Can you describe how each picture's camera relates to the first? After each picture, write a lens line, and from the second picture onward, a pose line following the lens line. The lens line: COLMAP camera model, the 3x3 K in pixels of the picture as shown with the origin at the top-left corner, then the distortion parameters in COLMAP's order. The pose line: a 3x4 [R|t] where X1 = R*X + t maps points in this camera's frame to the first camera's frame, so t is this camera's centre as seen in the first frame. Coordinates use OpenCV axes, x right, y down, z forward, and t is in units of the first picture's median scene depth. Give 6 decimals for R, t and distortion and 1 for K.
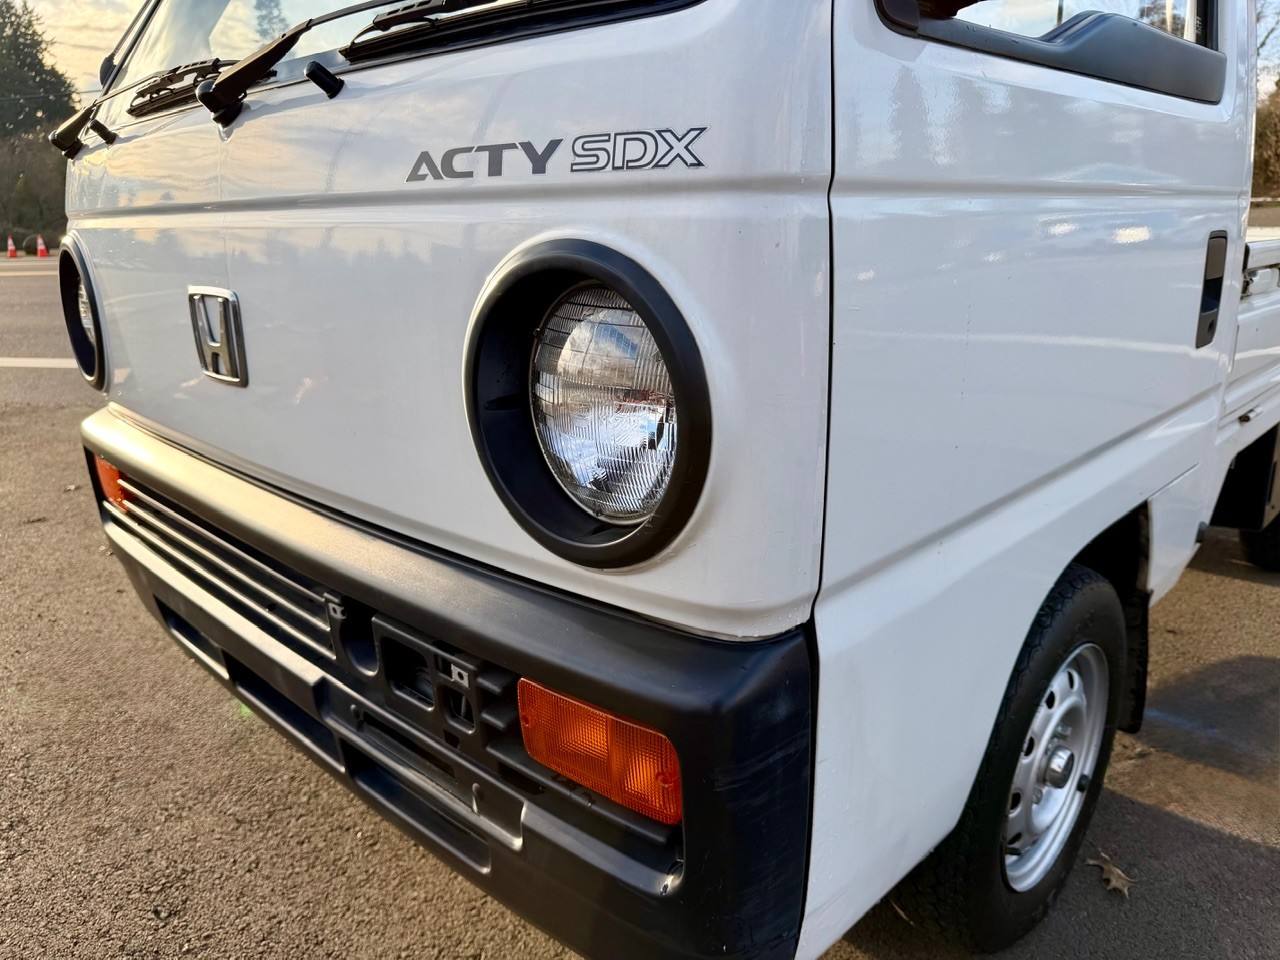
lens RADIAL K [[919.0, 0, 629.8], [0, 919.0, 490.7], [0, 0, 1]] dist [0.002270, -0.012382]
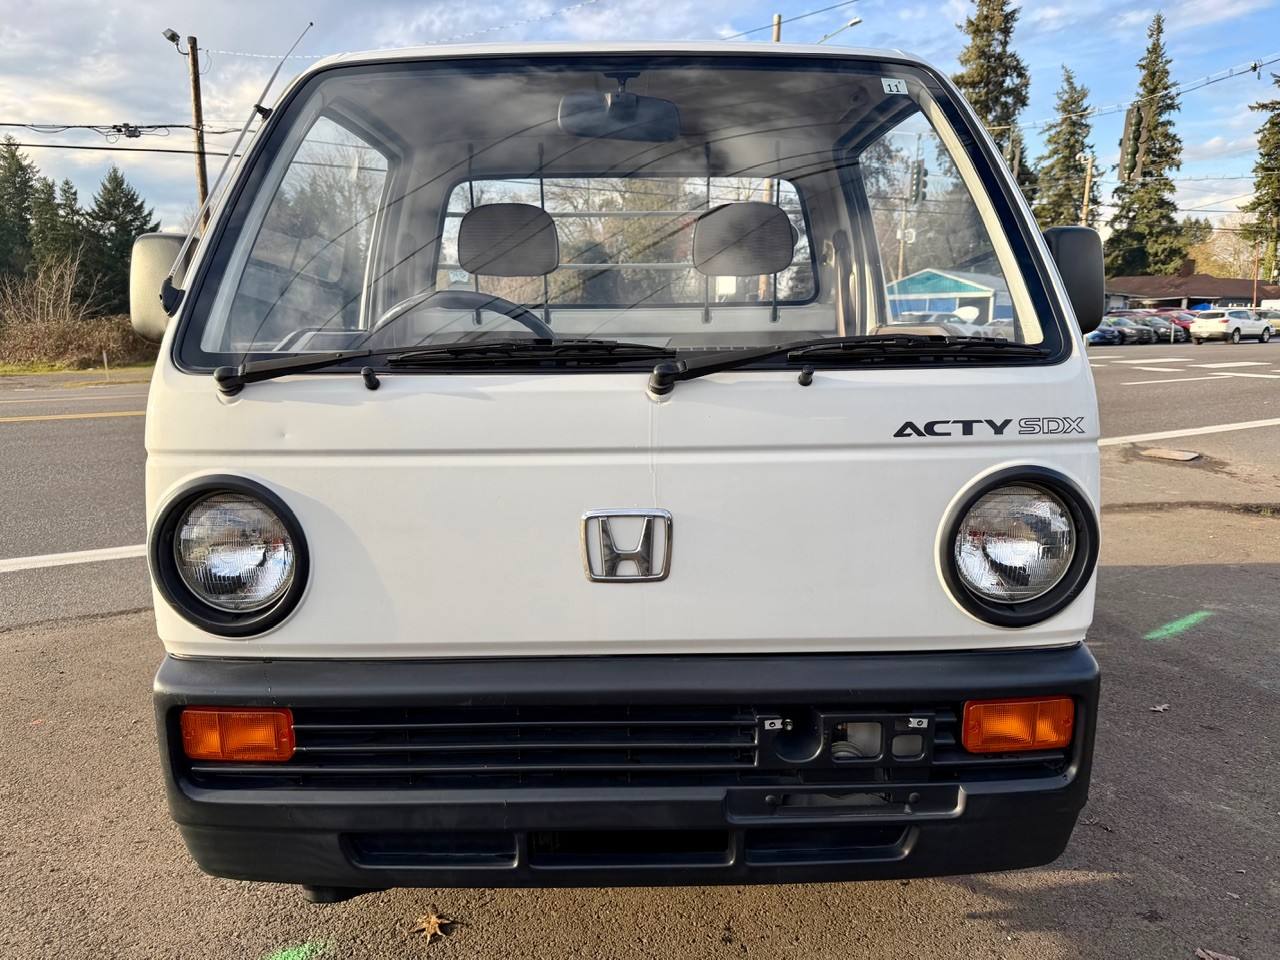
lens RADIAL K [[907.0, 0, 640.5], [0, 907.0, 473.4], [0, 0, 1]] dist [0.075960, -0.083420]
pose [[0.710796, -0.094883, 0.696969, -1.592579], [0.202507, 0.976512, -0.073586, -0.205467], [-0.673617, 0.193446, 0.713316, 0.070338]]
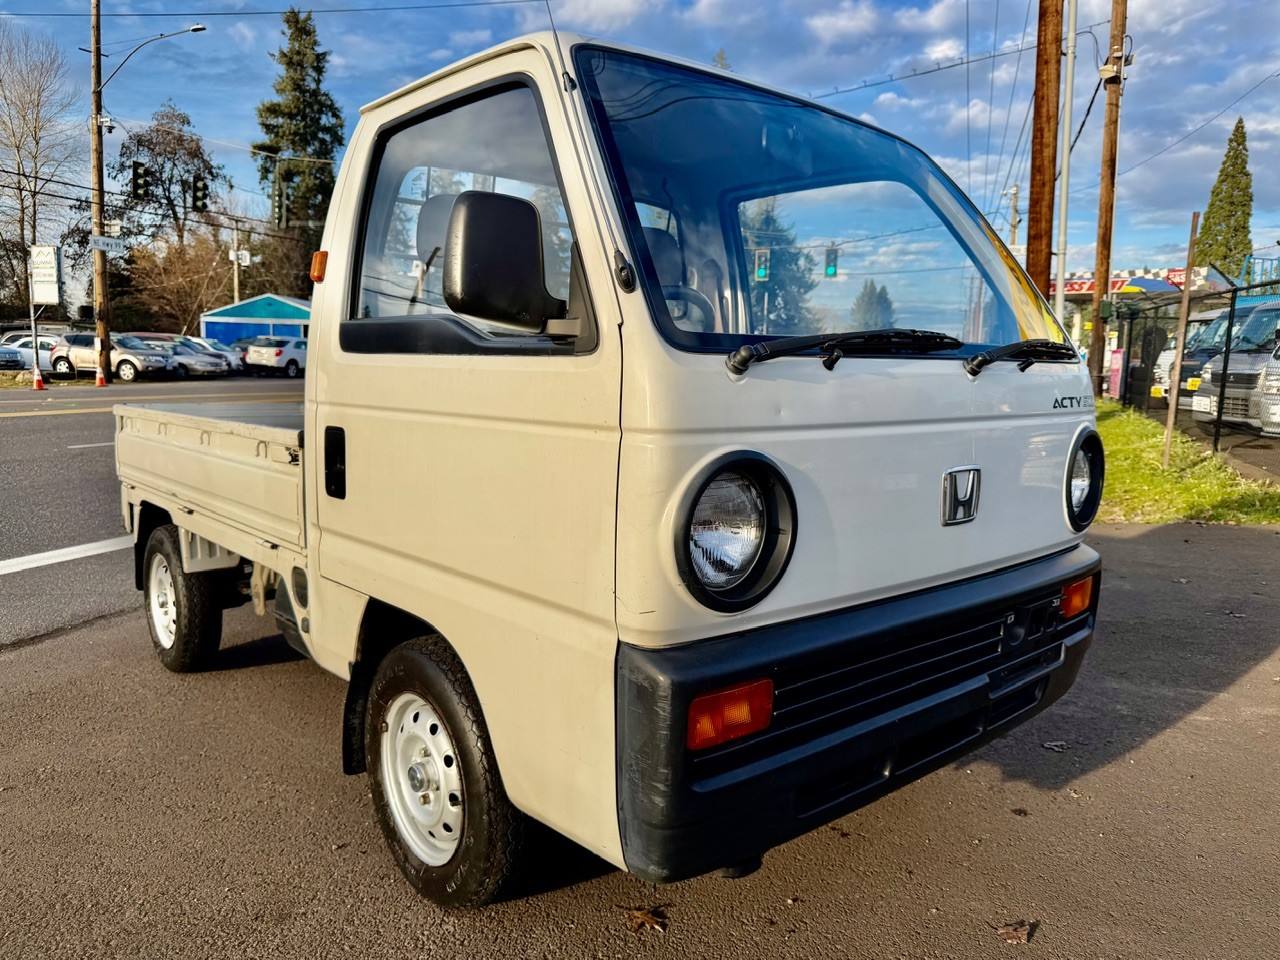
lens RADIAL K [[919.0, 0, 629.8], [0, 919.0, 490.7], [0, 0, 1]] dist [0.002270, -0.012382]
pose [[0.086866, -0.115120, 0.989546, -2.572083], [0.272601, 0.958137, 0.087536, -0.580544], [-0.958198, 0.262147, 0.114611, 1.658411]]
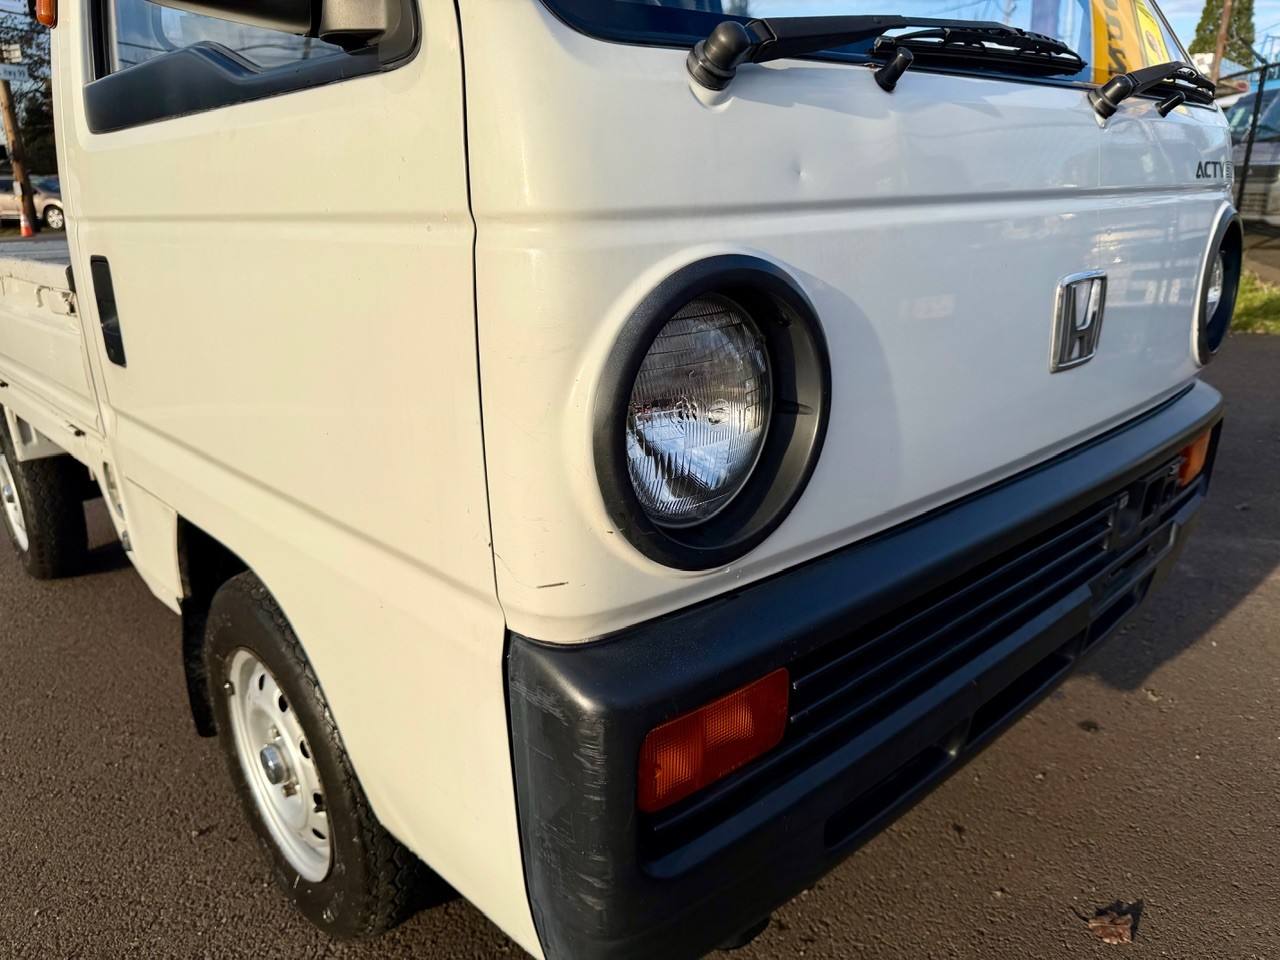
lens RADIAL K [[919.0, 0, 629.8], [0, 919.0, 490.7], [0, 0, 1]] dist [0.002270, -0.012382]
pose [[0.057833, -0.294490, 0.953903, -1.813999], [0.312645, 0.912781, 0.262839, -0.505157], [-0.948108, 0.283032, 0.144860, 1.657304]]
